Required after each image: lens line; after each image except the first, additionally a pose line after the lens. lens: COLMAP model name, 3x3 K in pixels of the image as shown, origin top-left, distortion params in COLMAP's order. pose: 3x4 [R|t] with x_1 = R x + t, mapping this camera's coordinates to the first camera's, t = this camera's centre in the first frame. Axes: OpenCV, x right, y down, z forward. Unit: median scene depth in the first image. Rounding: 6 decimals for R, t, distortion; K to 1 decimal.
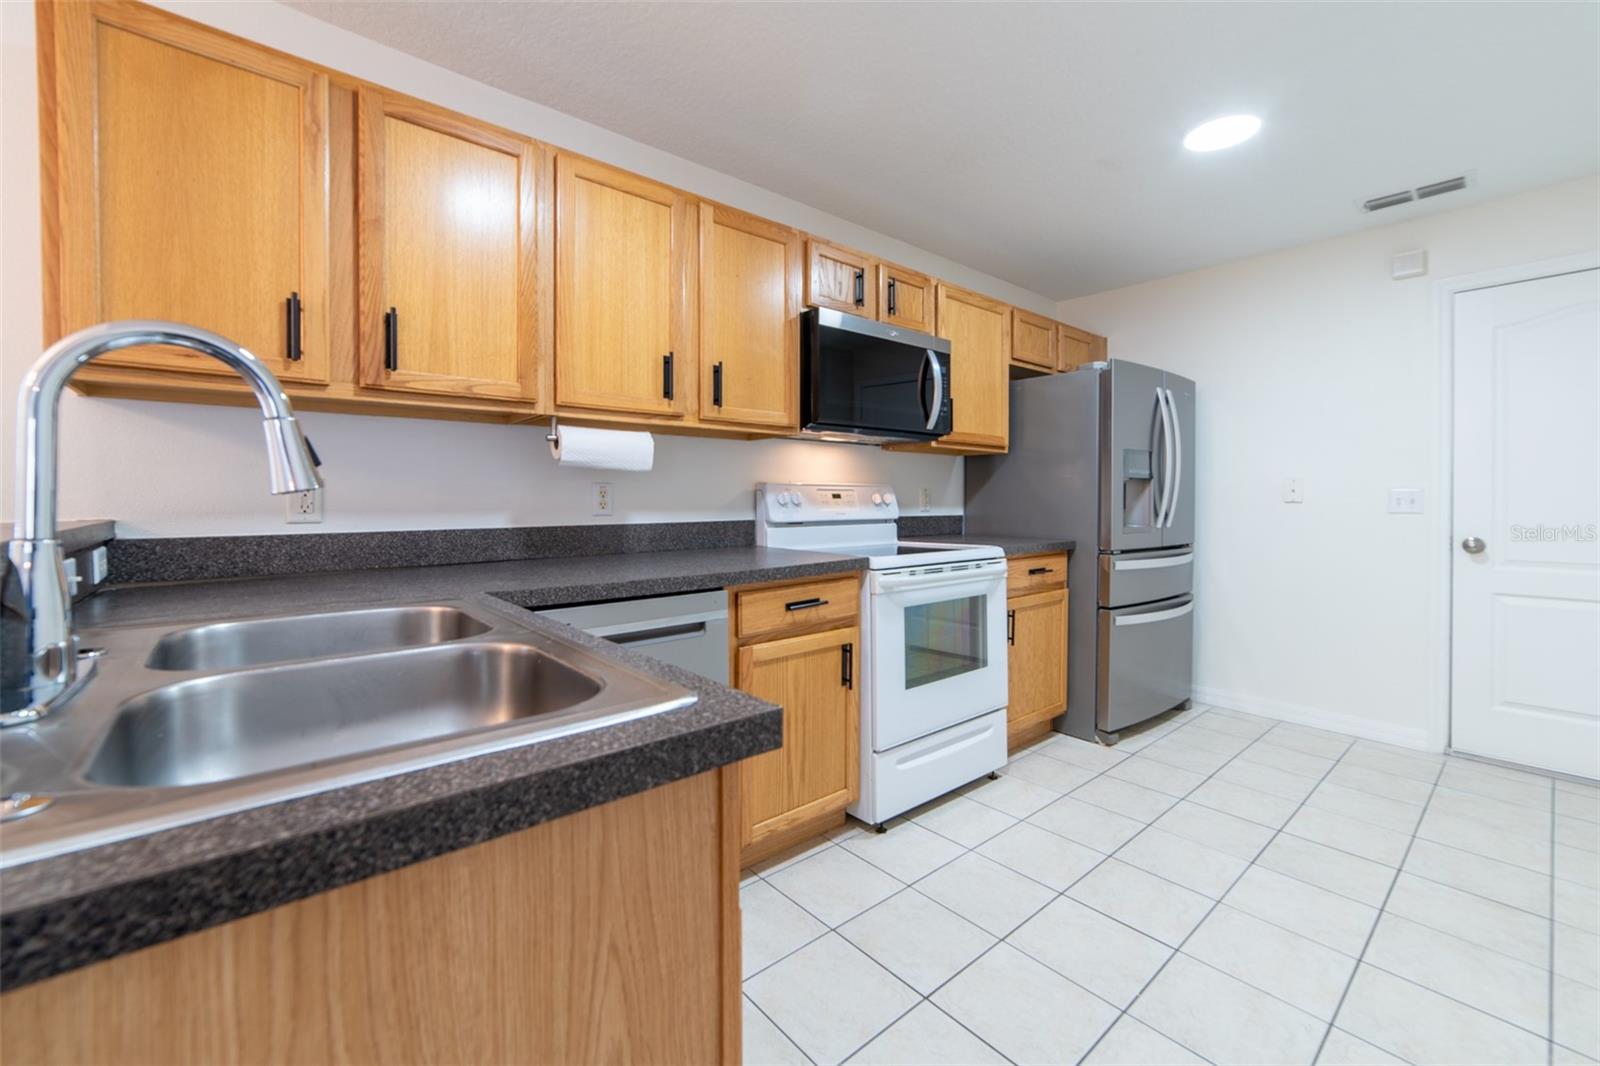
lens RADIAL K [[633.8, 0, 794.0], [0, 633.8, 502.9], [0, 0, 1]] dist [-0.009286, 0.000402]
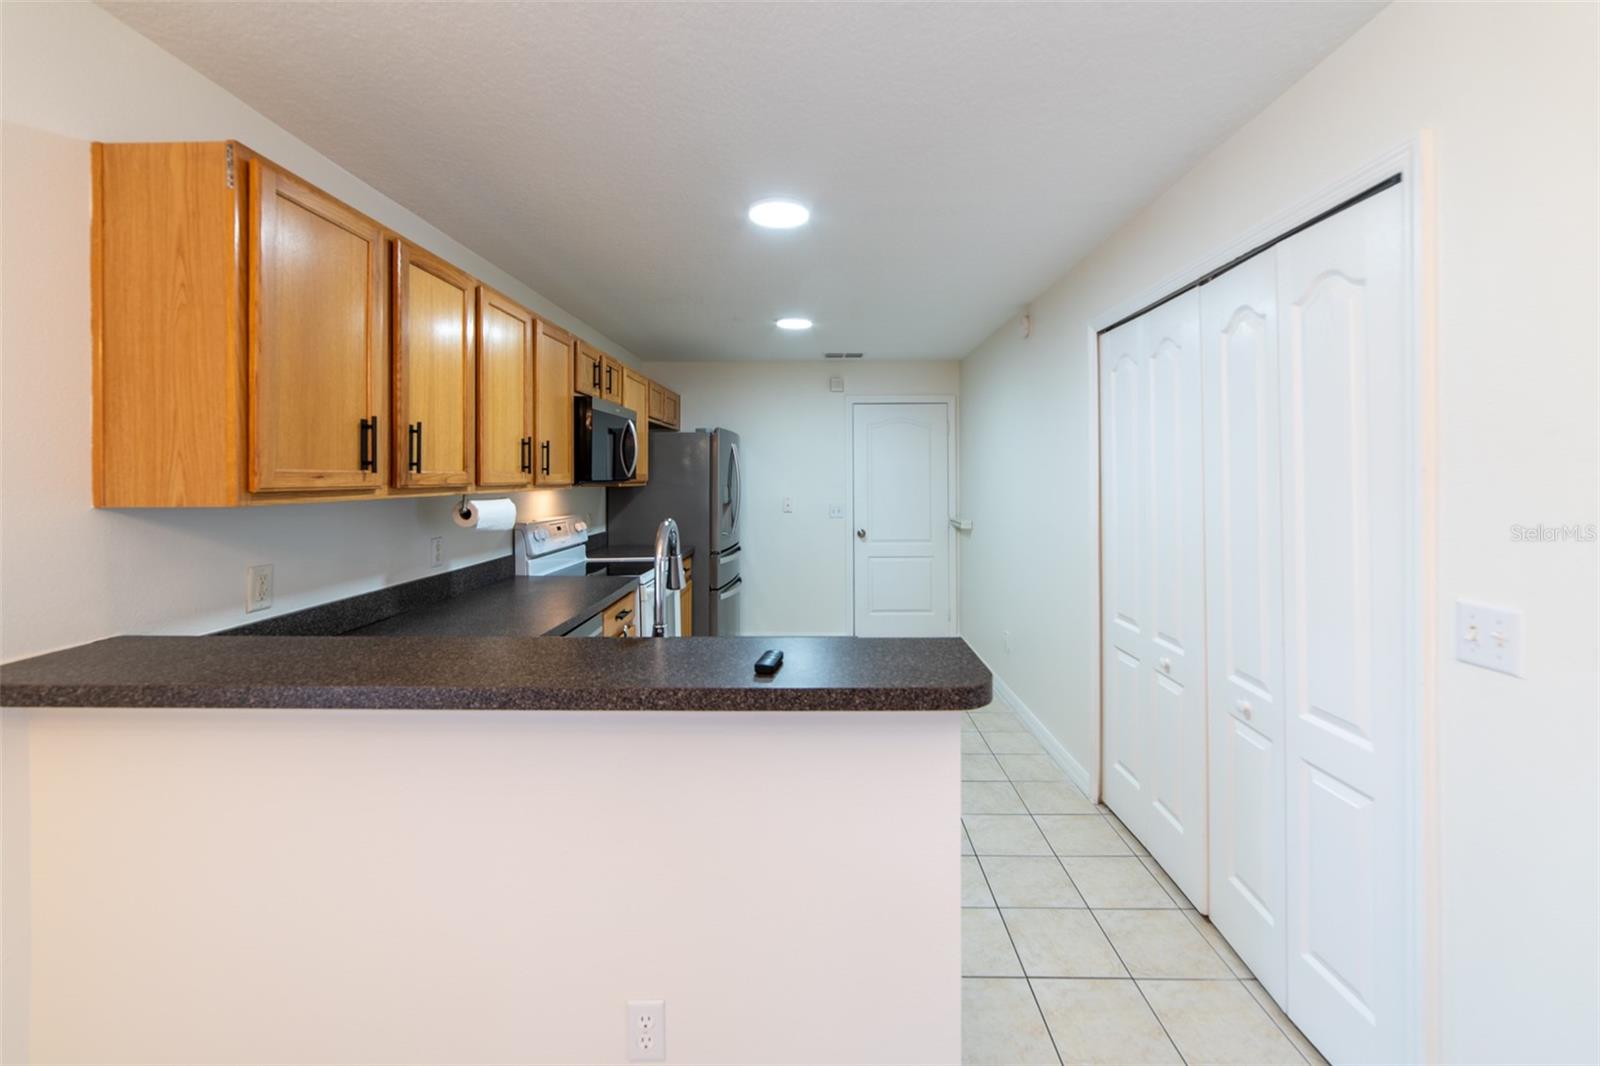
lens RADIAL K [[666.9, 0, 809.8], [0, 666.9, 464.1], [0, 0, 1]] dist [-0.001025, -0.000027]
pose [[0.645198, 0.011975, 0.763922, -0.813954], [0.007634, 0.999726, -0.022119, -0.137352], [-0.763978, 0.020103, 0.644930, -0.301792]]
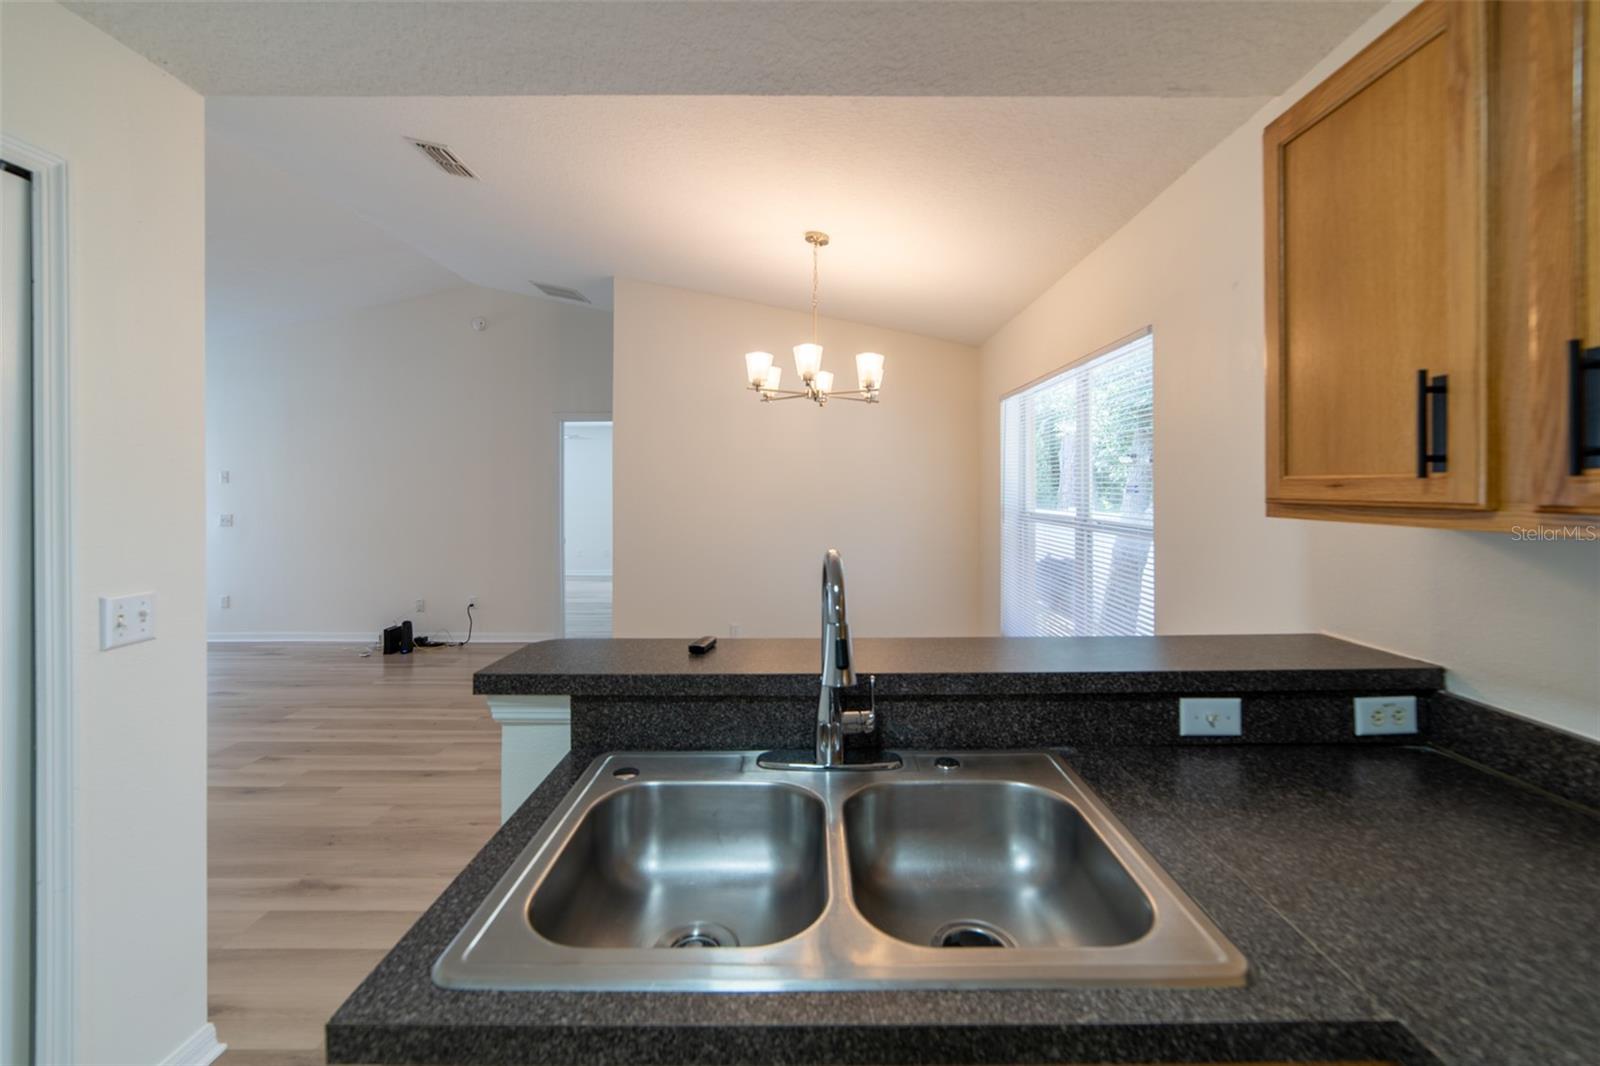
lens RADIAL K [[650.0, 0, 826.7], [0, 650.0, 487.1], [0, 0, 1]] dist [-0.002608, 0.000232]
pose [[-0.612919, -0.002302, -0.790142, 0.053826], [-0.009265, 0.999948, 0.004274, -0.140397], [0.790091, 0.009940, -0.612909, 0.606187]]
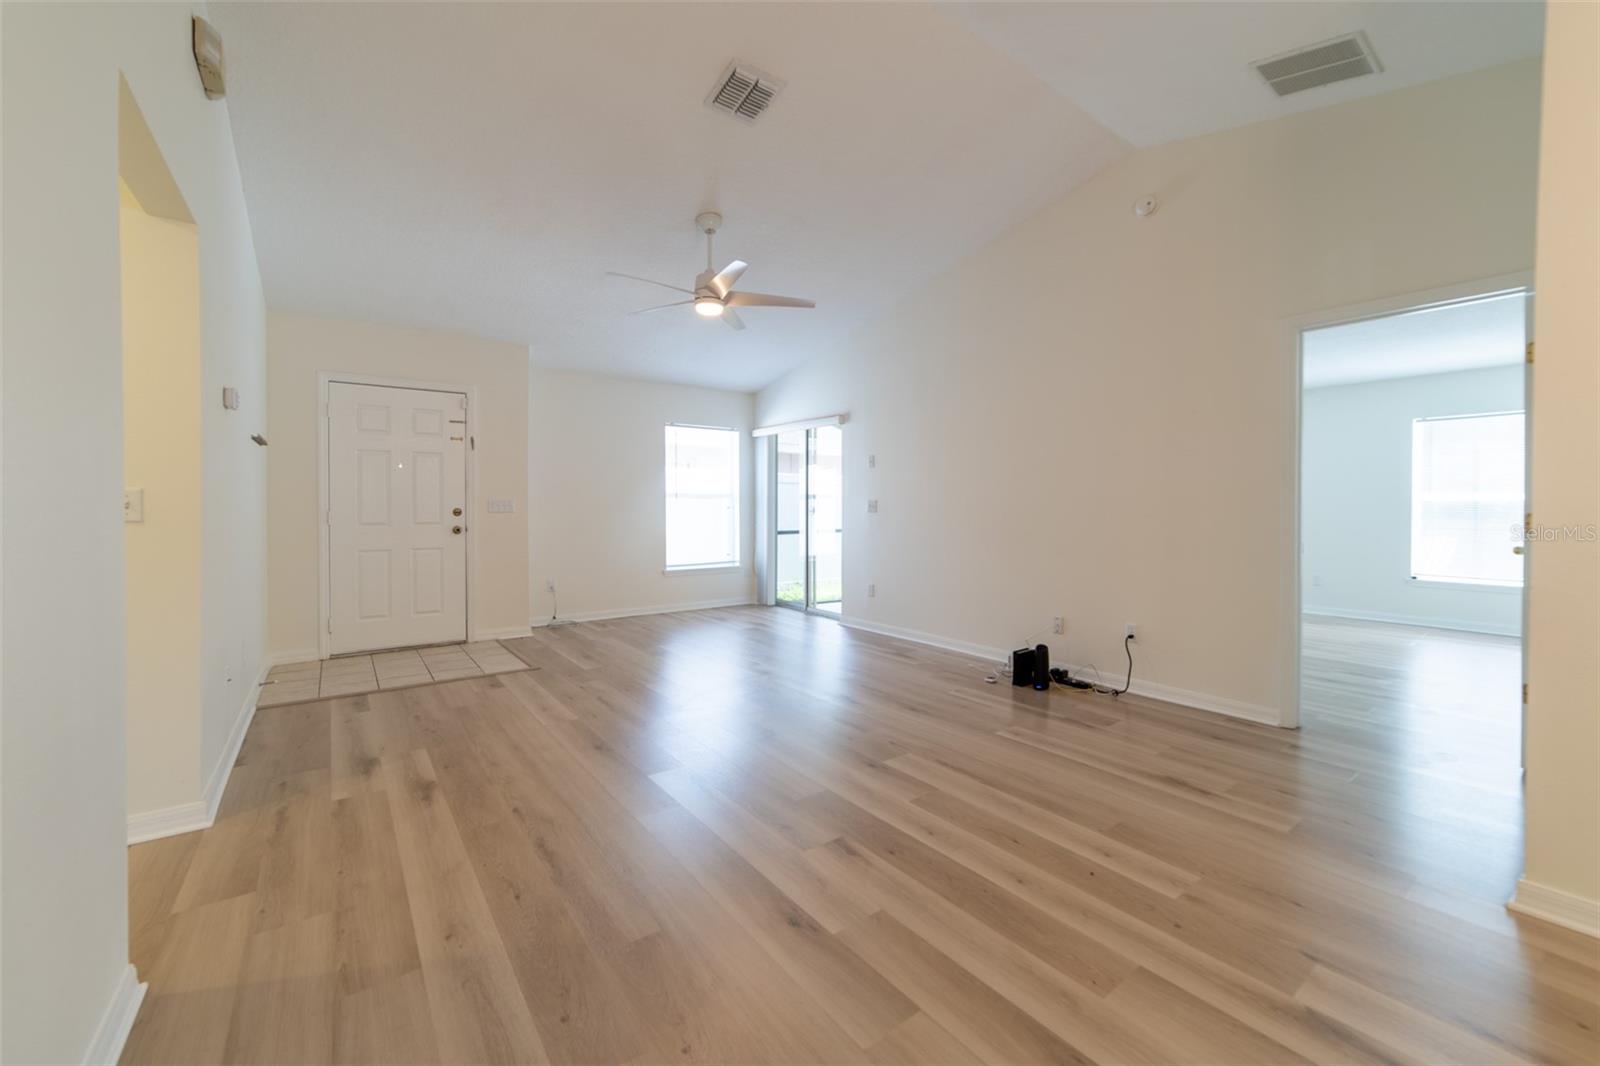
lens RADIAL K [[639.4, 0, 773.1], [0, 639.4, 509.2], [0, 0, 1]] dist [-0.016378, 0.000186]
pose [[-0.998196, -0.003417, 0.059949, -0.316801], [-0.002358, 0.999840, 0.017728, 0.006064], [-0.060000, 0.017555, -0.998044, -0.466797]]
